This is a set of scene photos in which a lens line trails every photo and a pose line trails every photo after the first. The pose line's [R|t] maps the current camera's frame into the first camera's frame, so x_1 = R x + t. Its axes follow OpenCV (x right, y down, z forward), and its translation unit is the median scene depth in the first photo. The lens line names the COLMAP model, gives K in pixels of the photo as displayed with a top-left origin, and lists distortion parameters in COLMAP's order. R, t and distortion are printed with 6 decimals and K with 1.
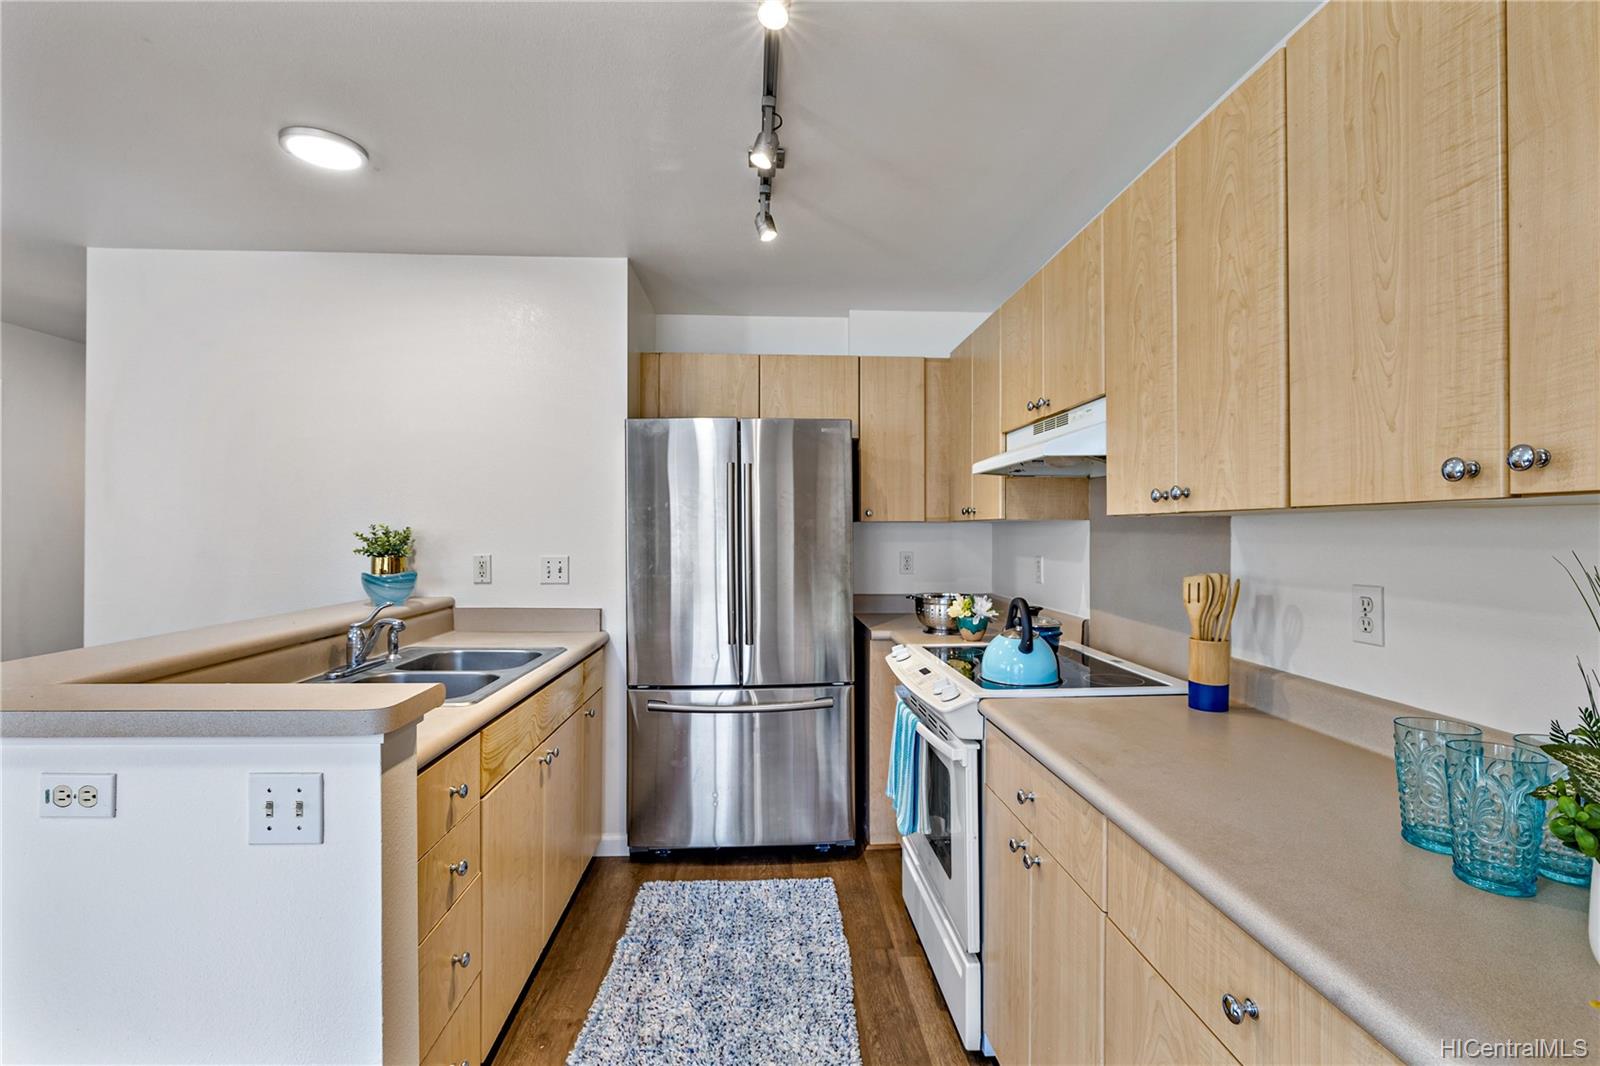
lens RADIAL K [[712.3, 0, 793.6], [0, 712.3, 529.5], [0, 0, 1]] dist [-0.009023, 0.001981]
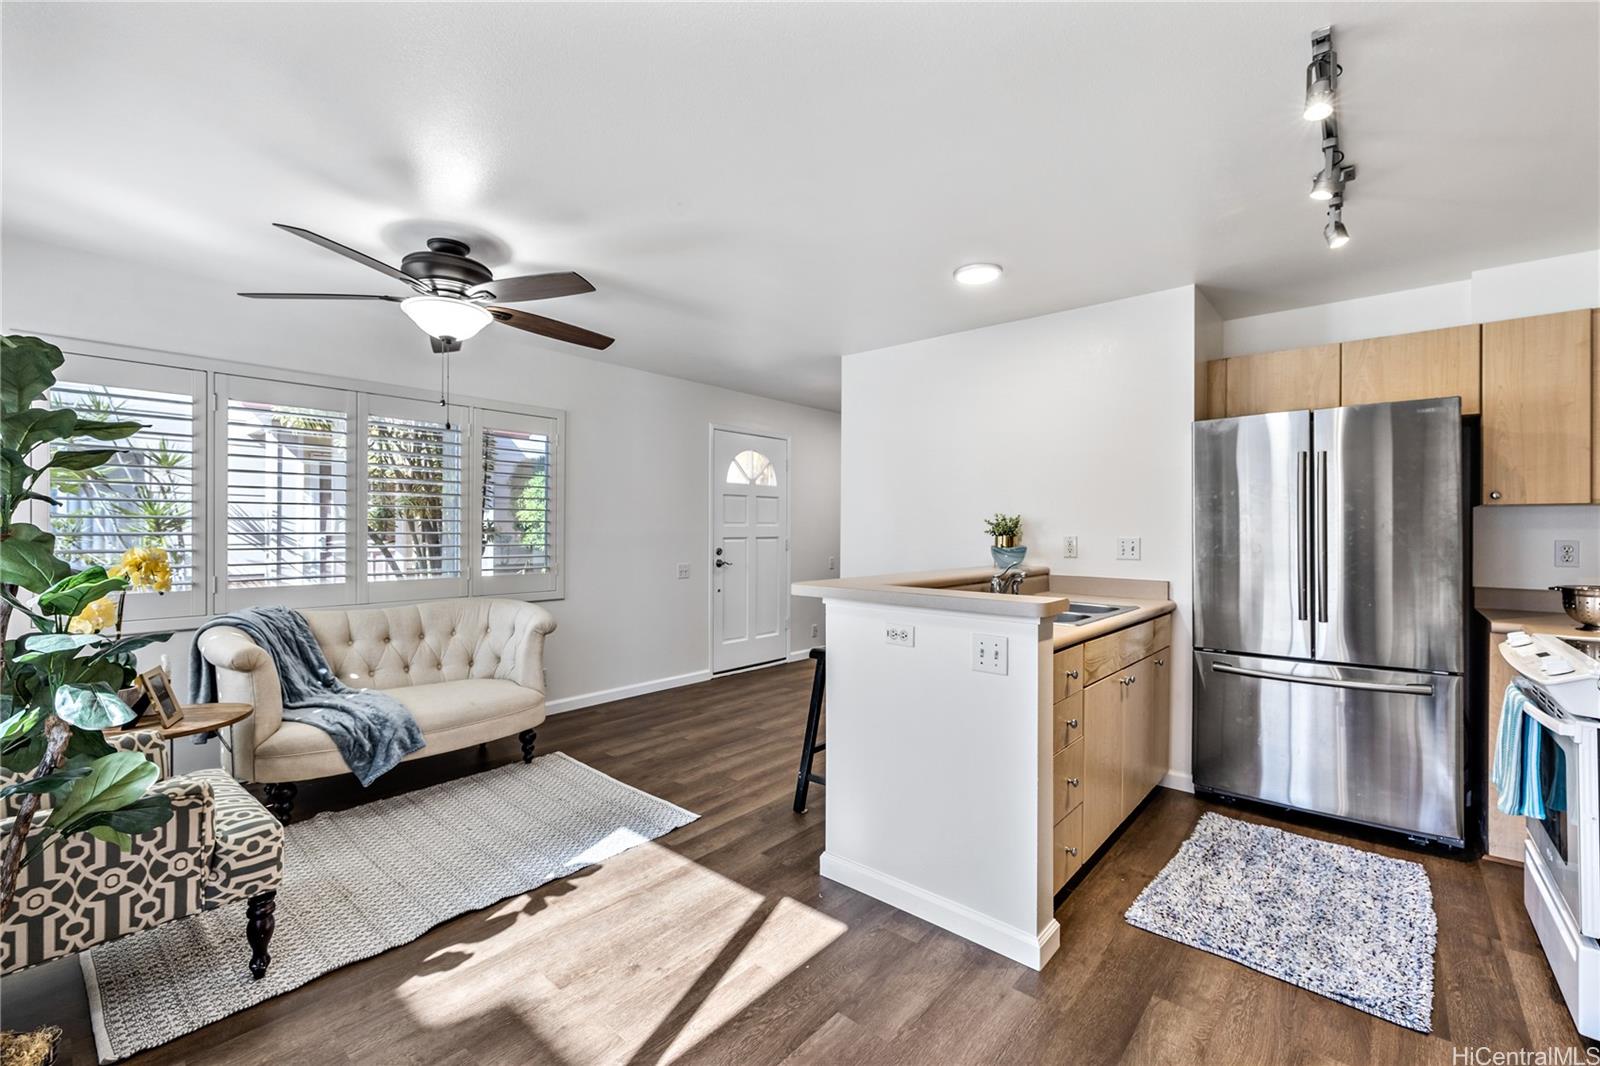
lens RADIAL K [[668.1, 0, 802.0], [0, 668.1, 532.3], [0, 0, 1]] dist [-0.002676, -0.000099]
pose [[0.724640, 0.004295, -0.689114, 0.077533], [-0.001343, 0.999987, 0.004820, 0.031474], [0.689126, -0.002567, 0.724637, -0.331705]]
